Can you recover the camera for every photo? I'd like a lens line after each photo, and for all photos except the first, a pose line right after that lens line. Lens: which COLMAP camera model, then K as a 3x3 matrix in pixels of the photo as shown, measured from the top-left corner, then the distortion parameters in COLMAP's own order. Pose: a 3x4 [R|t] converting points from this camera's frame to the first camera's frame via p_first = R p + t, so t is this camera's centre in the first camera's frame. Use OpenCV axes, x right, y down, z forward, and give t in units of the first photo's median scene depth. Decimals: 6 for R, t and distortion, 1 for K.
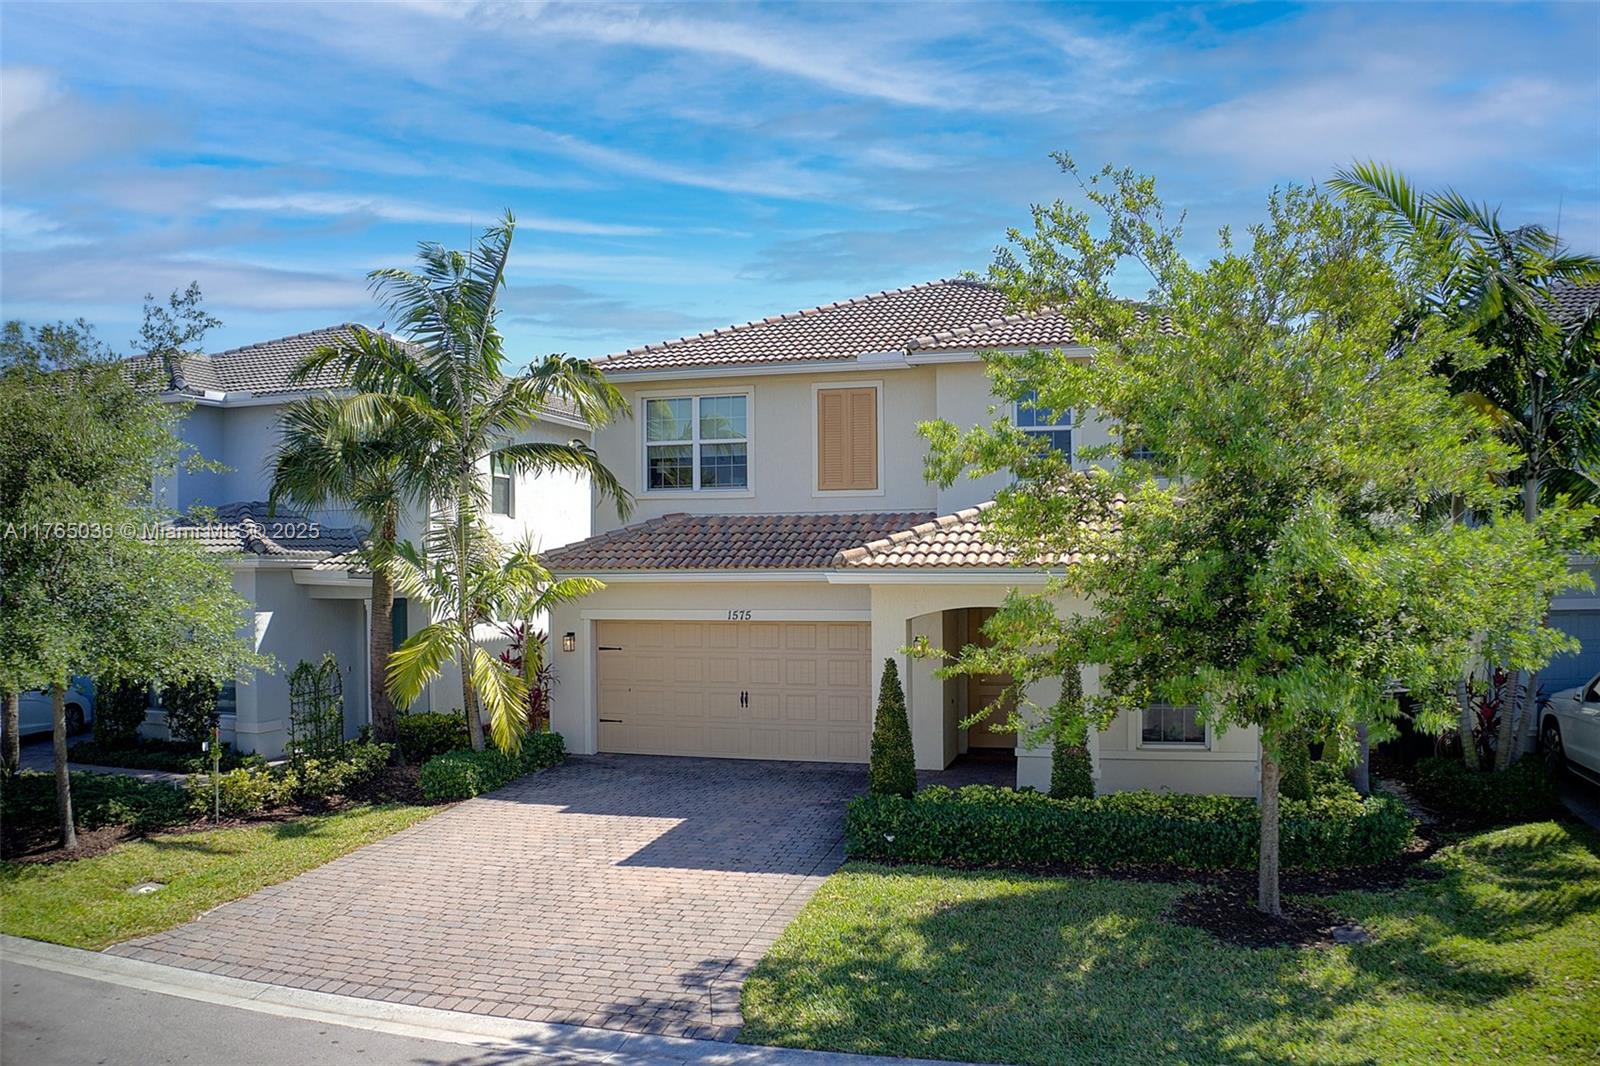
lens RADIAL K [[1266.2, 0, 794.9], [0, 1266.2, 539.1], [0, 0, 1]] dist [-0.201110, 0.035291]
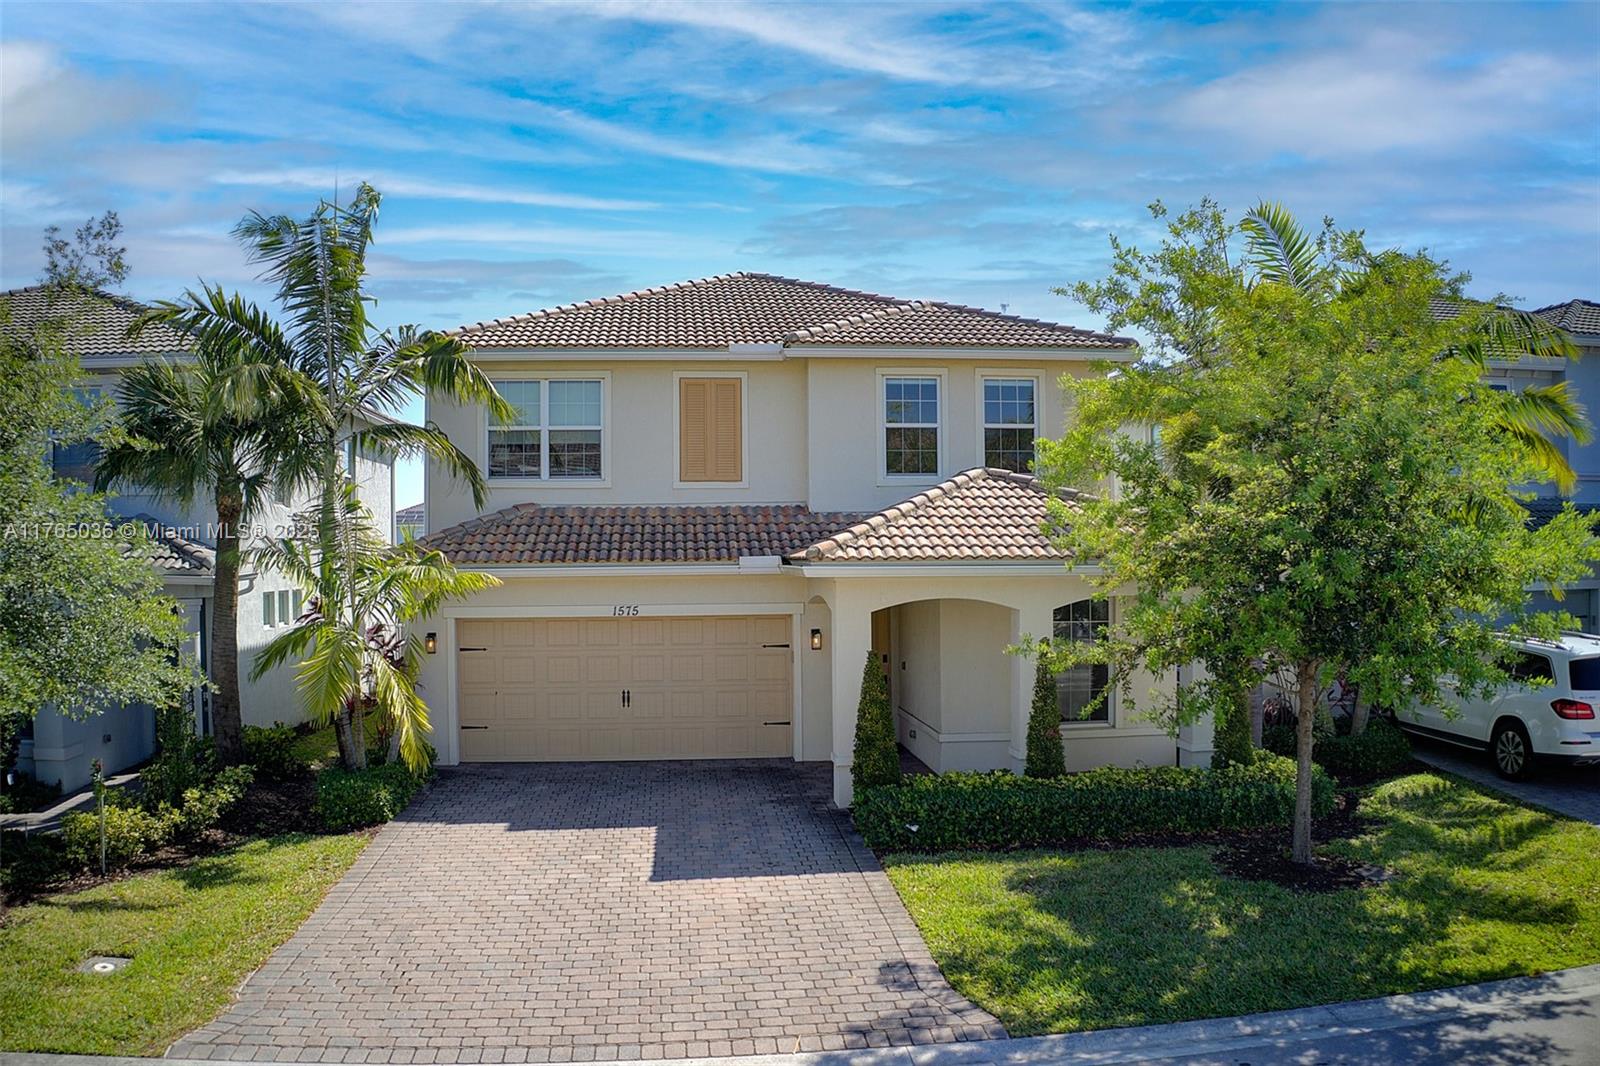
lens RADIAL K [[1266.2, 0, 794.9], [0, 1266.2, 539.1], [0, 0, 1]] dist [-0.201110, 0.035291]
pose [[0.932085, 0.001951, 0.362234, -0.405200], [-0.004258, 0.999975, 0.005572, 0.000050], [-0.362215, -0.006736, 0.932070, 0.099370]]
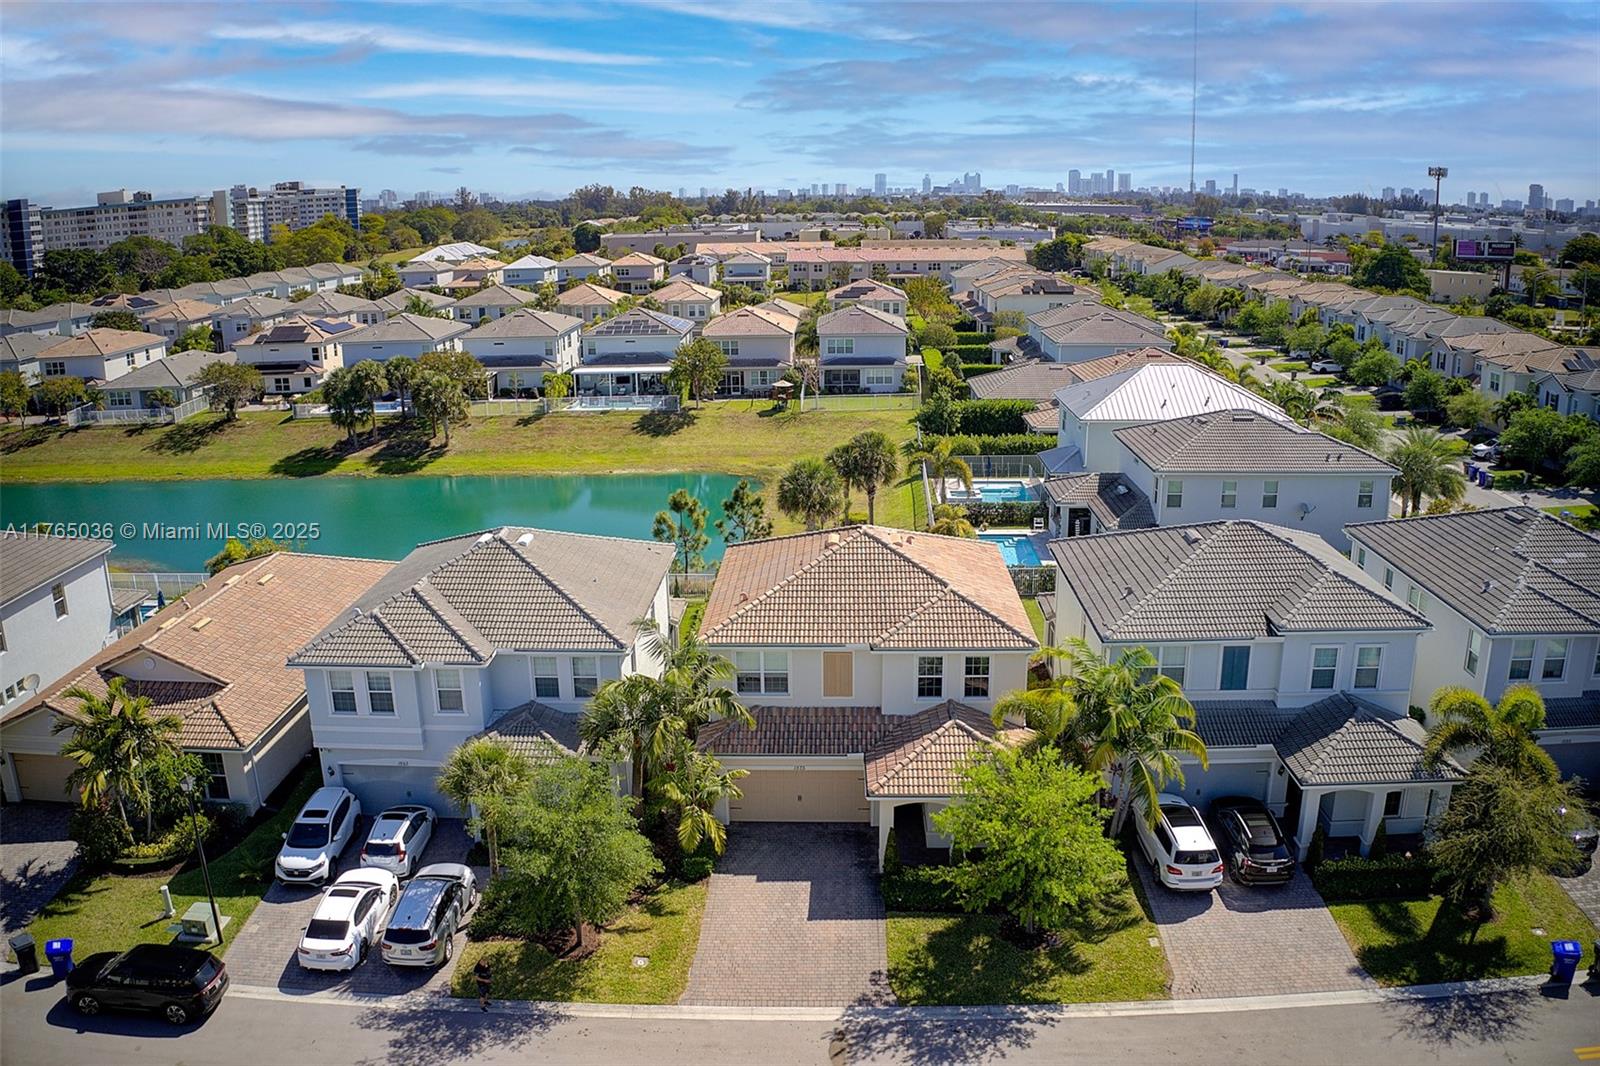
lens RADIAL K [[1266.2, 0, 794.9], [0, 1266.2, 539.1], [0, 0, 1]] dist [-0.201110, 0.035291]
pose [[0.972750, -0.067153, 0.221917, -0.785995], [0.001241, 0.958631, 0.284648, -1.460050], [-0.231851, -0.276617, 0.932592, -1.474649]]
